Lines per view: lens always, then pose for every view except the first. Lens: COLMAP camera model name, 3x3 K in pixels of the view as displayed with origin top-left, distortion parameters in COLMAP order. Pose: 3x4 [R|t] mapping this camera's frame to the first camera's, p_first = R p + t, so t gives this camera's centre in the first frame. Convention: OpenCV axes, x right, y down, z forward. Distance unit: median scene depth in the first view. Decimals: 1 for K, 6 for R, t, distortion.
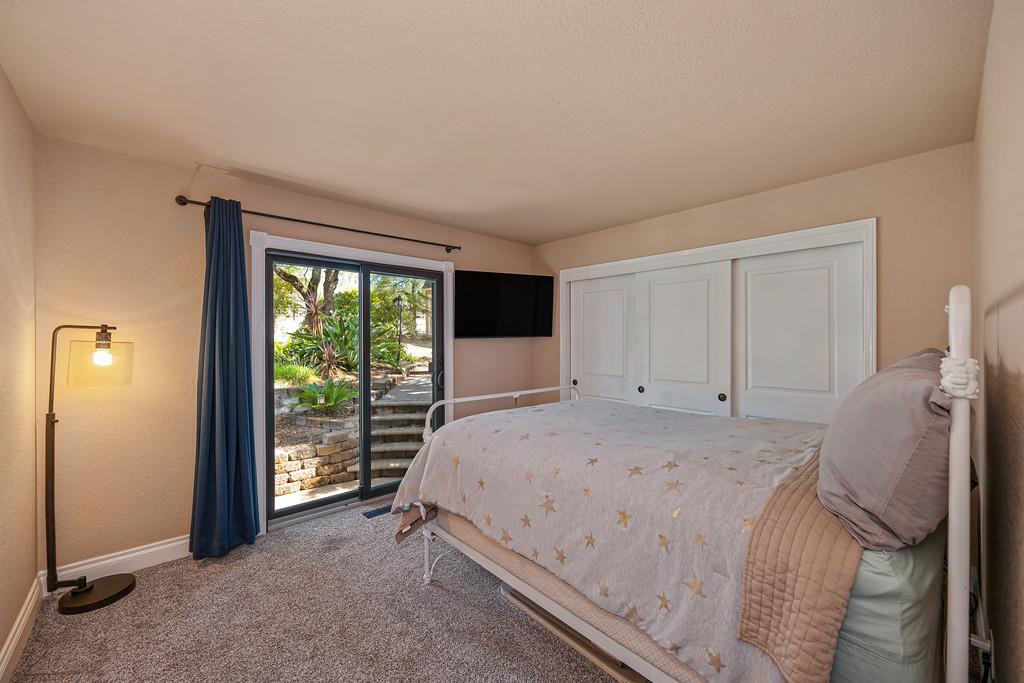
lens RADIAL K [[405.2, 0, 532.6], [0, 405.2, 343.4], [0, 0, 1]] dist [0.005304, -0.001030]
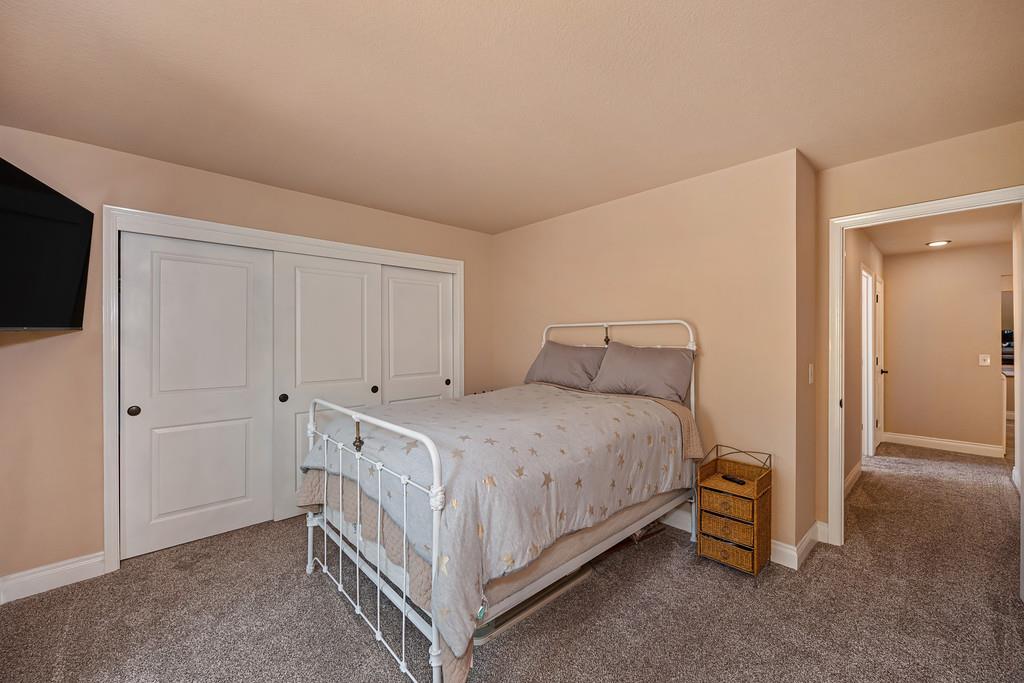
lens RADIAL K [[405.2, 0, 511.6], [0, 405.2, 340.7], [0, 0, 1]] dist [0.005304, -0.001030]
pose [[-0.001444, -0.002621, 0.999996, -1.058310], [0.001129, 0.999996, 0.002623, 0.001541], [-0.999998, 0.001133, -0.001441, 1.118736]]
